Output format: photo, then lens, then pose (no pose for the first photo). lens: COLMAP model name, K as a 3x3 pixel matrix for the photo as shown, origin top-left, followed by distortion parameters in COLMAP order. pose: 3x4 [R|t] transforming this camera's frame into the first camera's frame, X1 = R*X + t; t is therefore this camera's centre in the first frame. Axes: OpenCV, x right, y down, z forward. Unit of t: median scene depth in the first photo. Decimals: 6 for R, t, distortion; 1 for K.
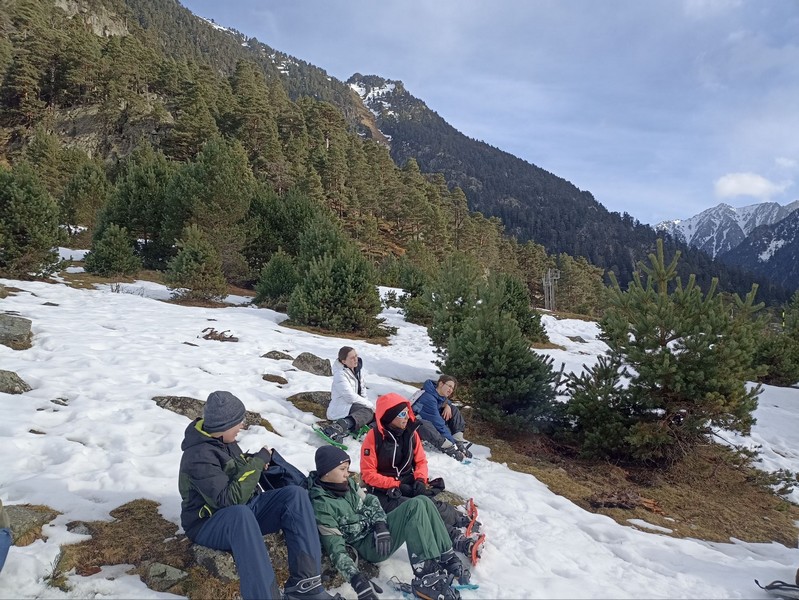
lens RADIAL K [[559.2, 0, 410.9], [0, 559.2, 305.5], [0, 0, 1]] dist [0.046035, -0.033313]
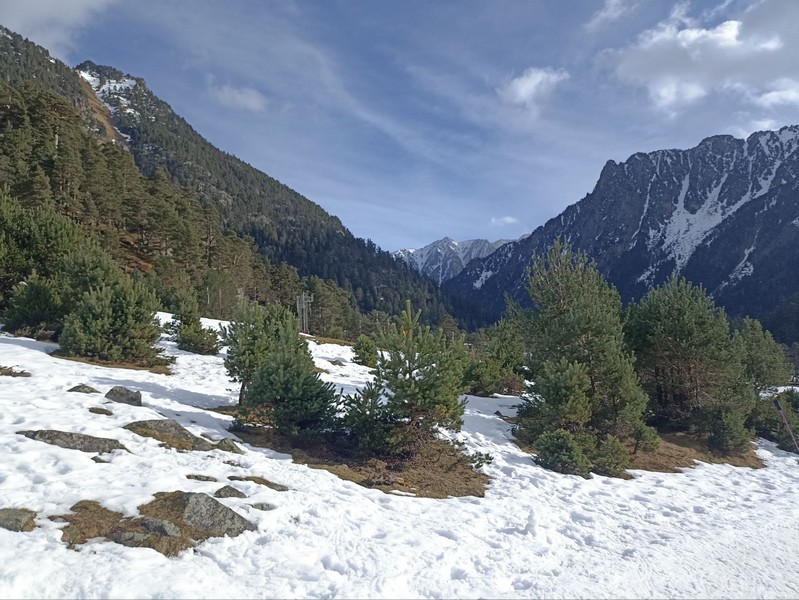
lens RADIAL K [[584.7, 0, 395.3], [0, 584.7, 299.7], [0, 0, 1]] dist [0.040842, -0.029855]
pose [[0.914449, 0.027320, 0.403779, -0.090068], [-0.012858, 0.999176, -0.038486, -0.027480], [-0.404498, 0.030001, 0.914047, -0.165862]]
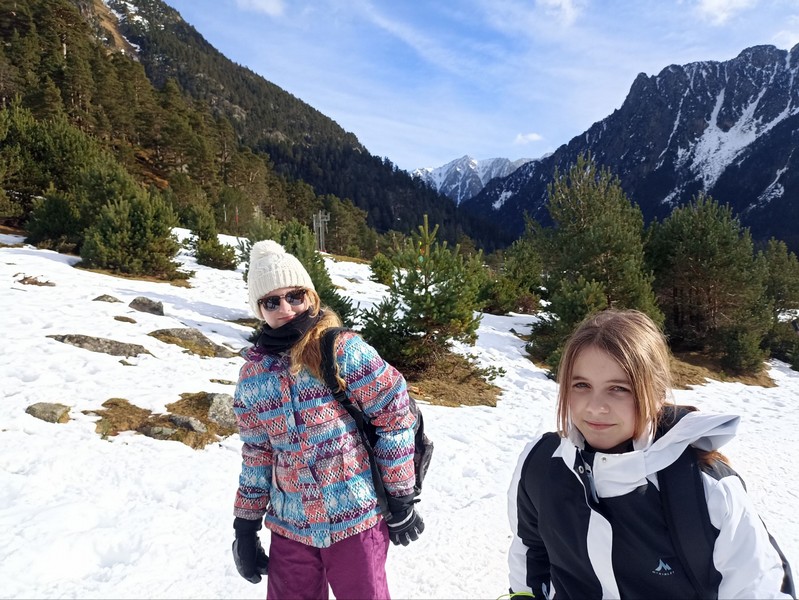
lens RADIAL K [[584.7, 0, 395.3], [0, 584.7, 299.7], [0, 0, 1]] dist [0.040842, -0.029855]
pose [[0.925516, -0.015810, 0.378378, -0.089861], [-0.022024, 0.995190, 0.095452, -0.019399], [-0.378068, -0.096676, 0.920716, -0.165710]]
